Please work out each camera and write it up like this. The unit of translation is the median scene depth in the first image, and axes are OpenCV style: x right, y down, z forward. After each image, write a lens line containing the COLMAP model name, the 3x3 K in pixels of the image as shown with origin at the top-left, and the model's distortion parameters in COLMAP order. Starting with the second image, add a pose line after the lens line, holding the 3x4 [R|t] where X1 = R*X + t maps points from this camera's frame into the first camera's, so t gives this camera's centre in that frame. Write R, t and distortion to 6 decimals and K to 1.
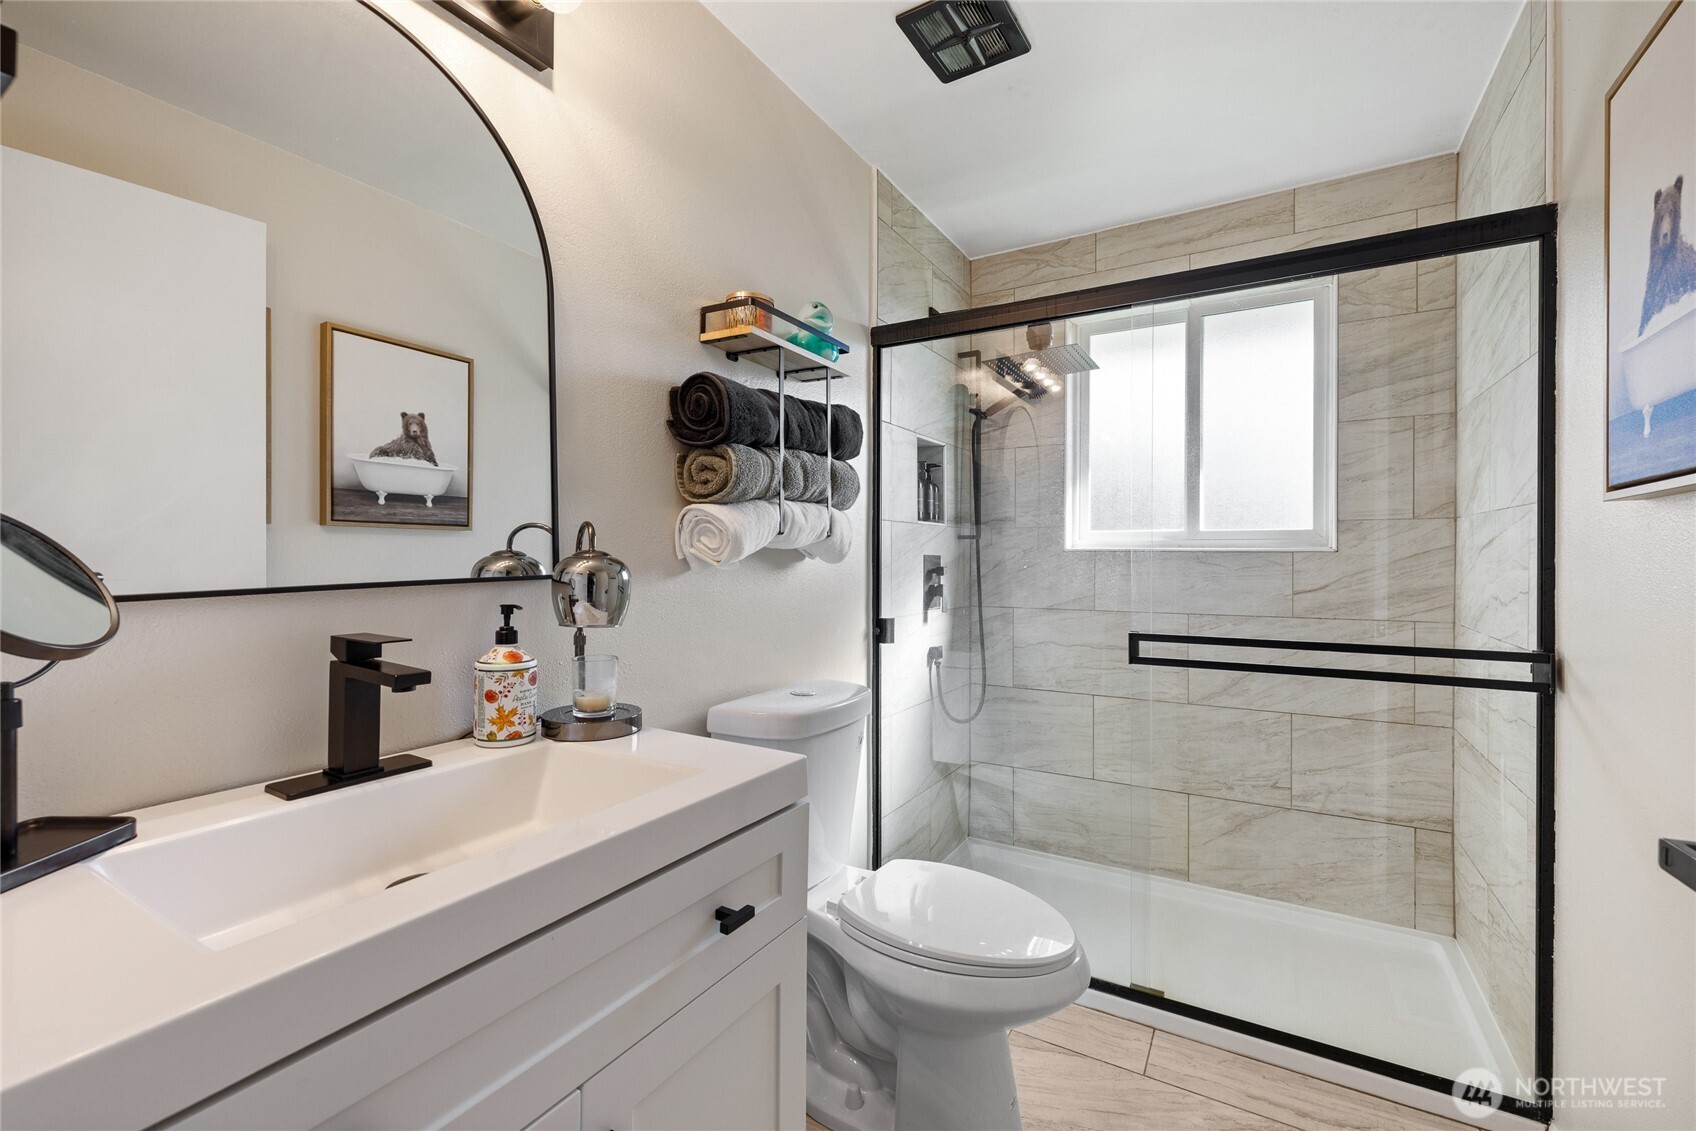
lens RADIAL K [[730.5, 0, 841.1], [0, 730.5, 534.4], [0, 0, 1]] dist [0.002886, 0.000247]
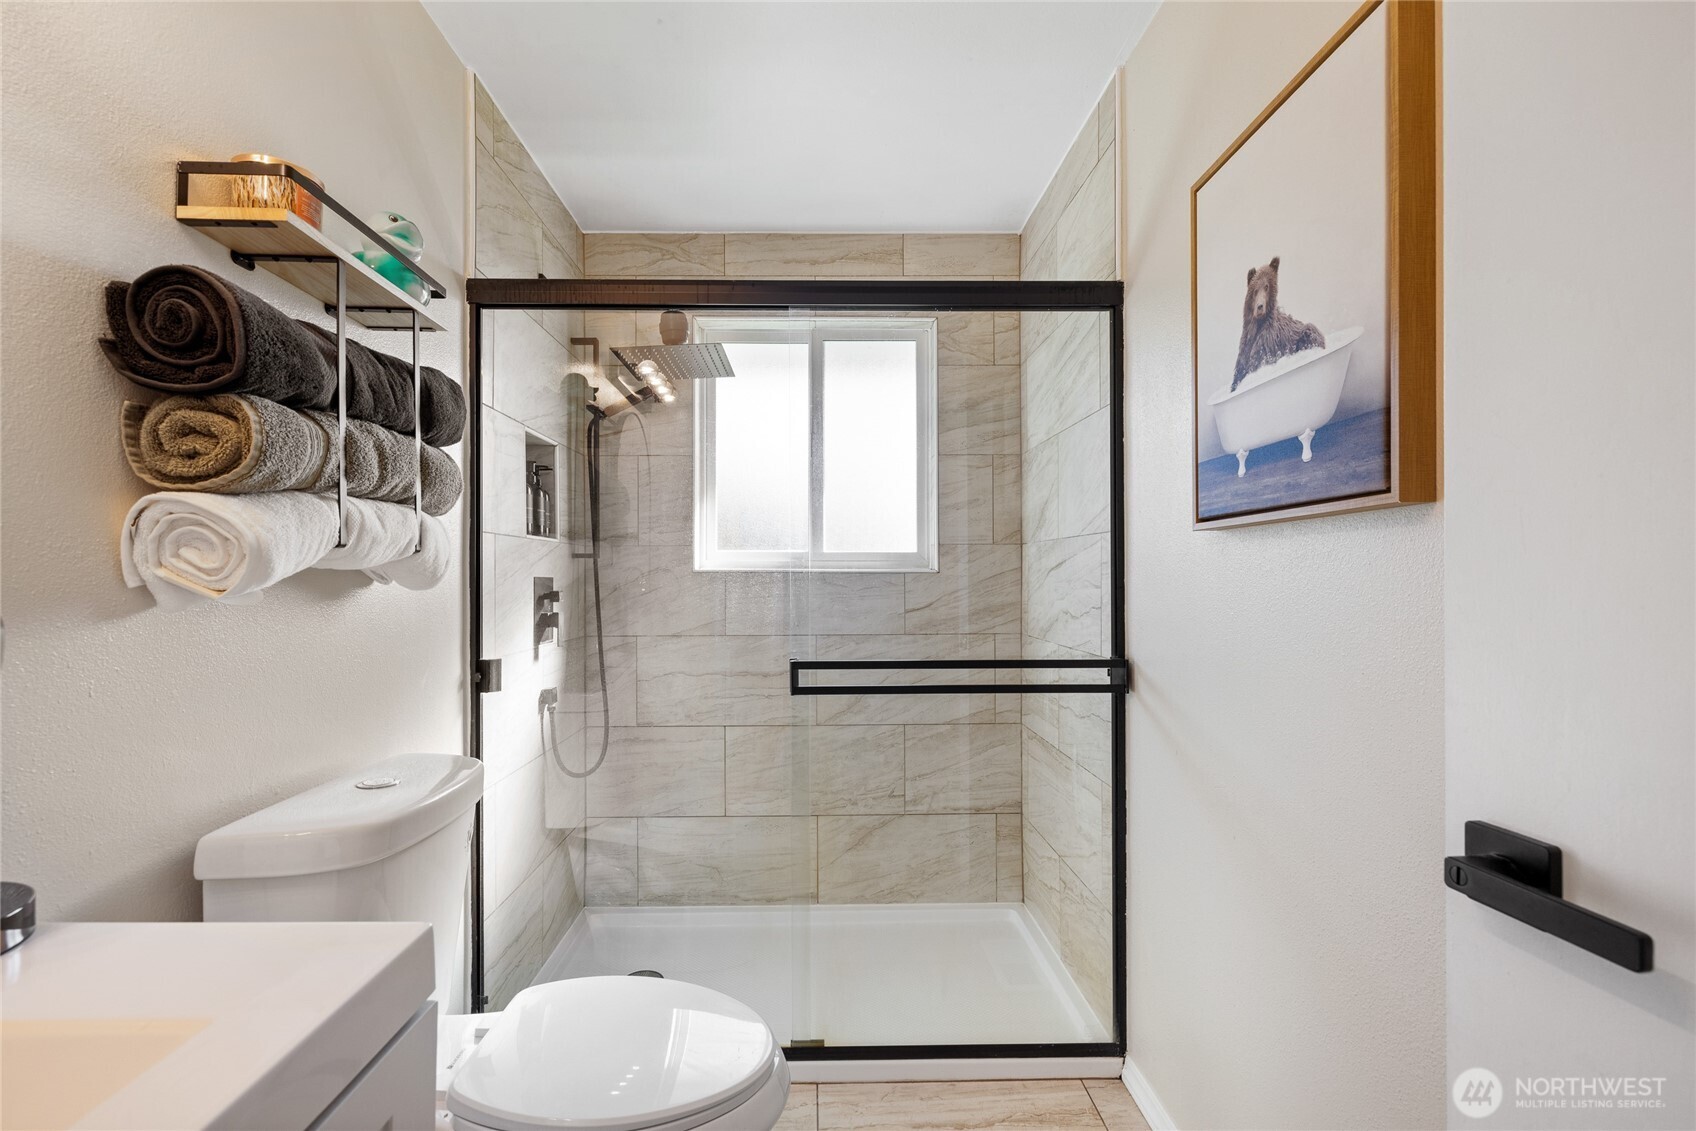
lens RADIAL K [[744.2, 0, 840.3], [0, 744.2, 567.4], [0, 0, 1]] dist [0.002335, 0.000898]
pose [[0.851307, 0.003546, 0.524655, -0.037352], [-0.012703, 0.999823, 0.013855, 0.002177], [-0.524513, -0.018460, 0.851202, 0.144788]]
